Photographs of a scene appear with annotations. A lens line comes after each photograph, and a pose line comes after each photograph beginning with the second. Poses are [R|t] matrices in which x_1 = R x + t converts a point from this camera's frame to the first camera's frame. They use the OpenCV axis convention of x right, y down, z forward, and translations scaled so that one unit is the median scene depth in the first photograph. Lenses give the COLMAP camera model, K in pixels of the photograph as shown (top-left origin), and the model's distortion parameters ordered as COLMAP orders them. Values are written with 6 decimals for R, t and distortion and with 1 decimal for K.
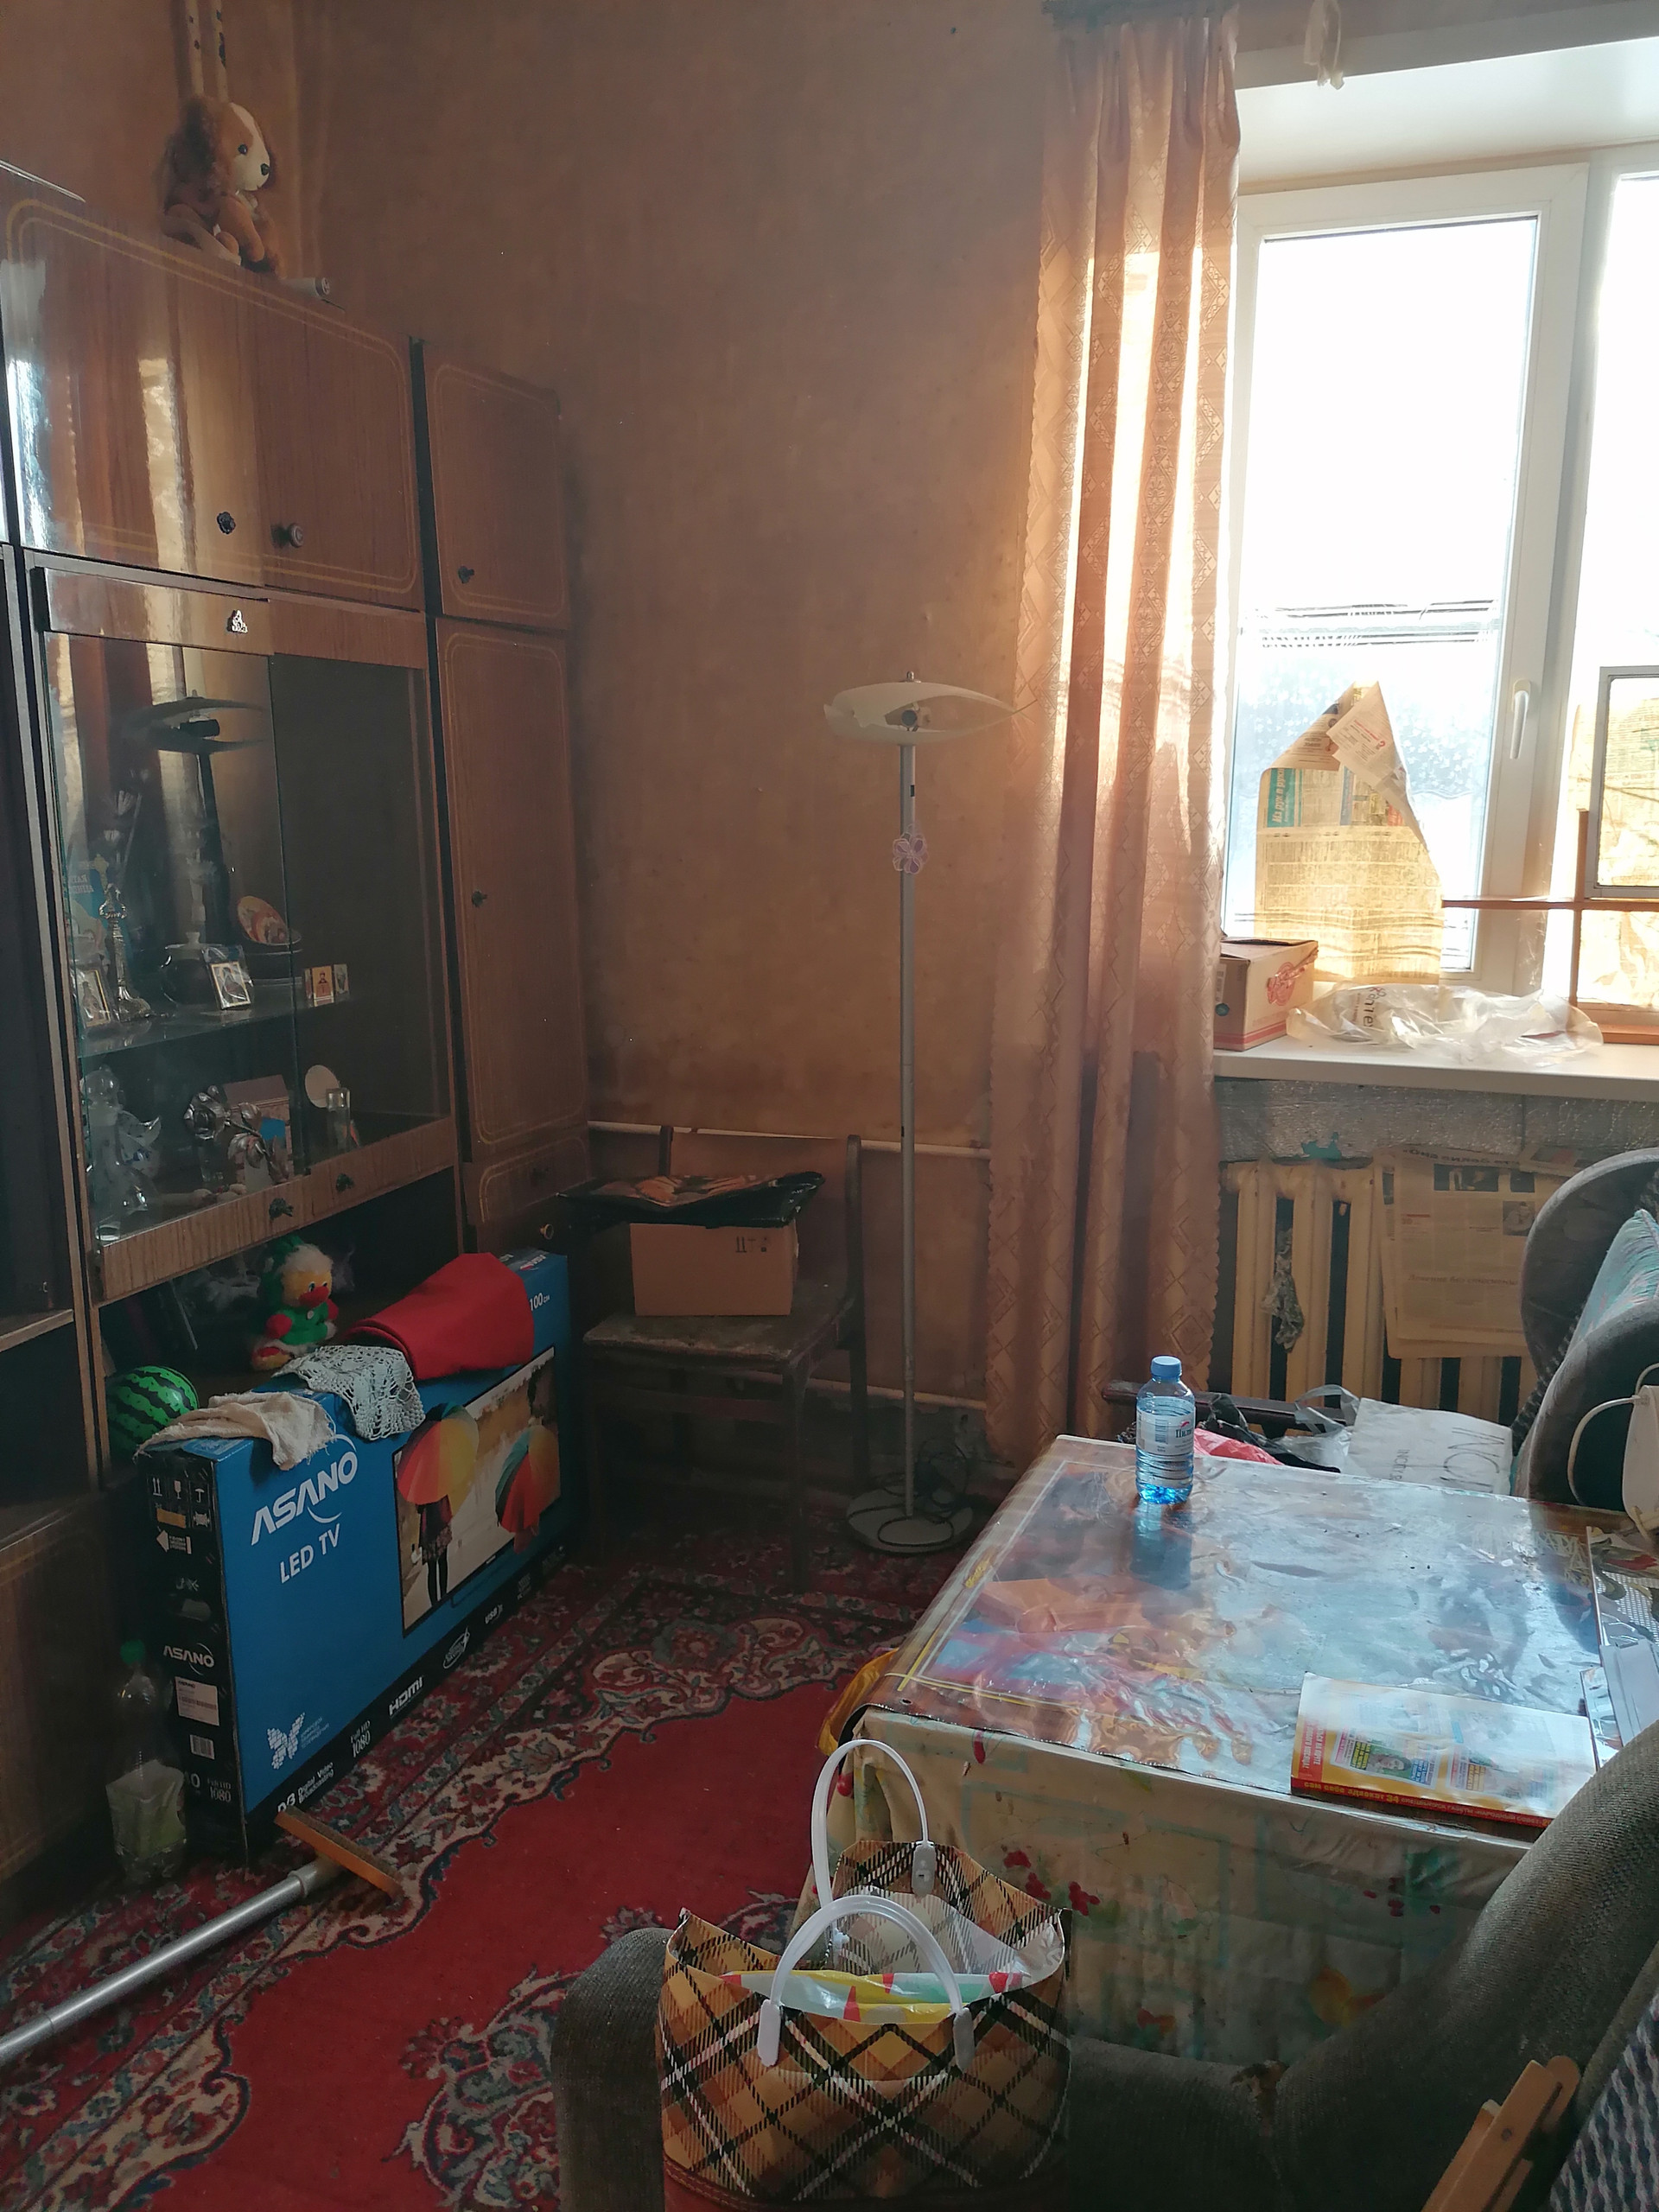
lens RADIAL K [[1708.2, 0, 835.6], [0, 1708.2, 1107.6], [0, 0, 1]] dist [0.001746, -0.000940]
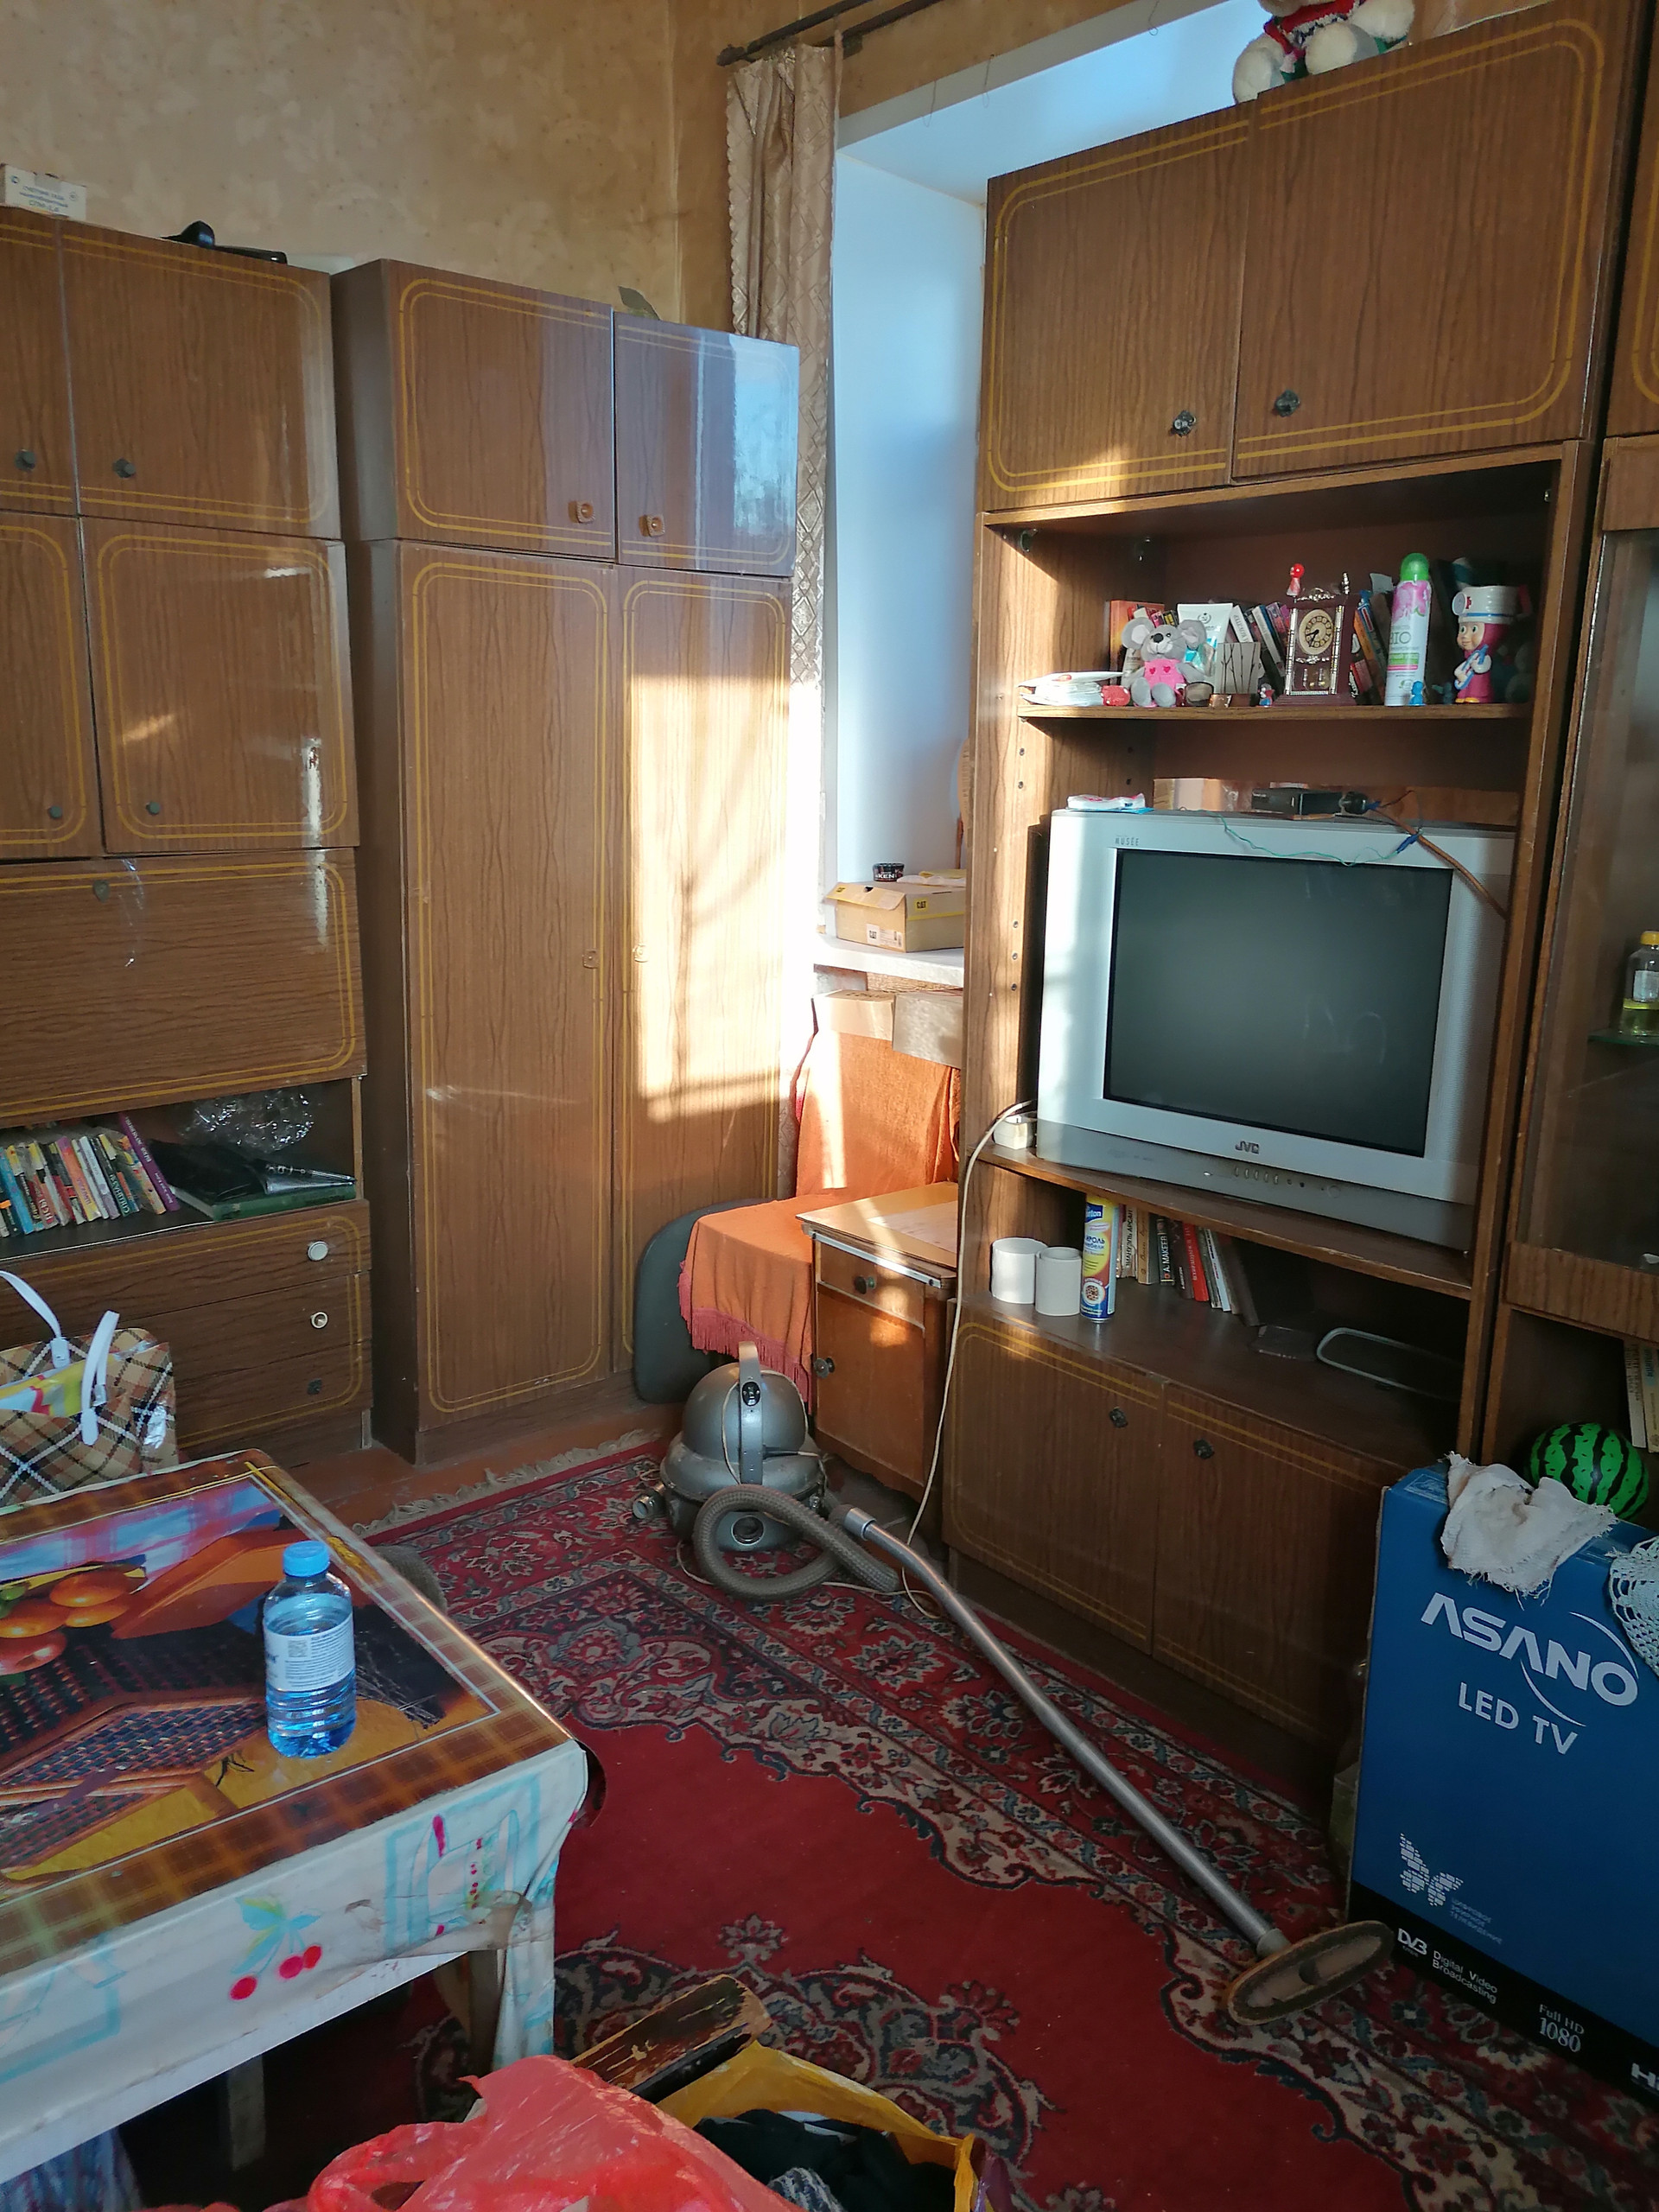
lens RADIAL K [[1708.2, 0, 834.4], [0, 1708.2, 1105.9], [0, 0, 1]] dist [0.001746, -0.000940]
pose [[-0.483742, 0.204692, -0.850938, 0.446506], [-0.177909, 0.928969, 0.324600, -0.194127], [0.856938, 0.308412, -0.412965, 0.985738]]
